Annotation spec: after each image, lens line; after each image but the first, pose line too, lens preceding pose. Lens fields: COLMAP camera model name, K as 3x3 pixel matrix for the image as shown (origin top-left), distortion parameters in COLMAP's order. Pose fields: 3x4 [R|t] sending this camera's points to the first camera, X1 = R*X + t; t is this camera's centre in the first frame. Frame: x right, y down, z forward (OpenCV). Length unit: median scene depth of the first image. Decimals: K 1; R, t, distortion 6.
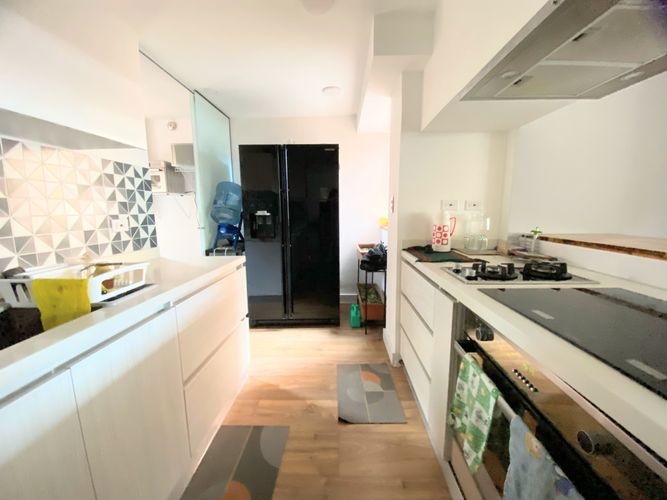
lens RADIAL K [[269.4, 0, 331.6], [0, 269.4, 249.3], [0, 0, 1]] dist [0.008798, -0.014422]
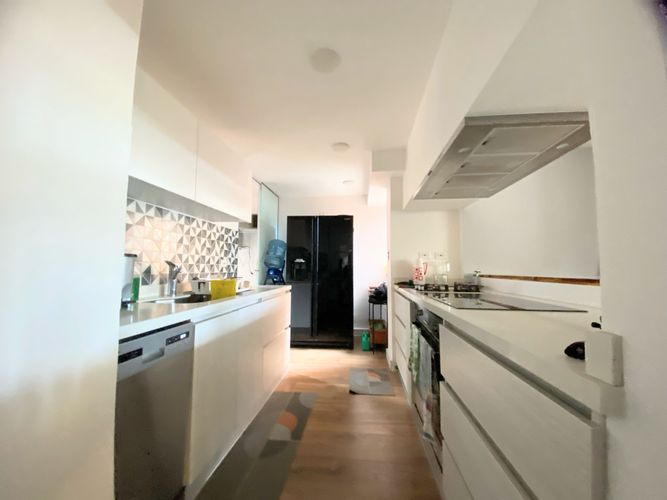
lens RADIAL K [[269.4, 0, 332.2], [0, 269.4, 248.6], [0, 0, 1]] dist [0.008798, -0.014422]
pose [[0.997440, 0.010000, -0.070805, 0.024912], [-0.024933, 0.976669, -0.213296, 0.150790], [0.067020, 0.214515, 0.974419, -0.583738]]
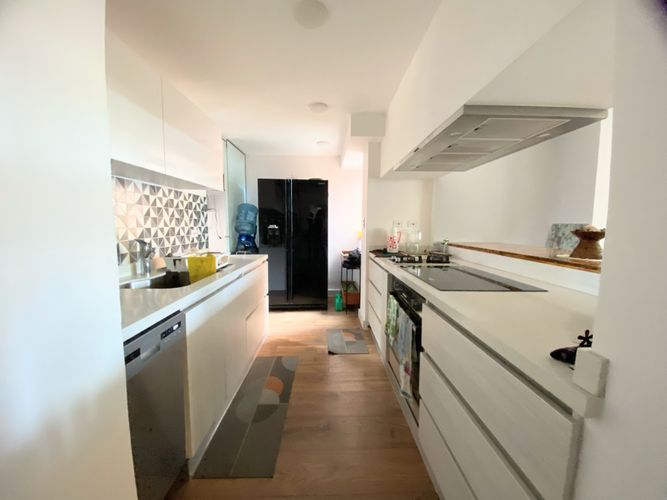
lens RADIAL K [[269.4, 0, 333.3], [0, 269.4, 249.4], [0, 0, 1]] dist [0.008798, -0.014422]
pose [[0.997805, 0.009961, 0.065472, -0.051426], [-0.006823, 0.998825, -0.047981, 0.070881], [-0.065873, 0.047429, 0.996700, -0.595378]]
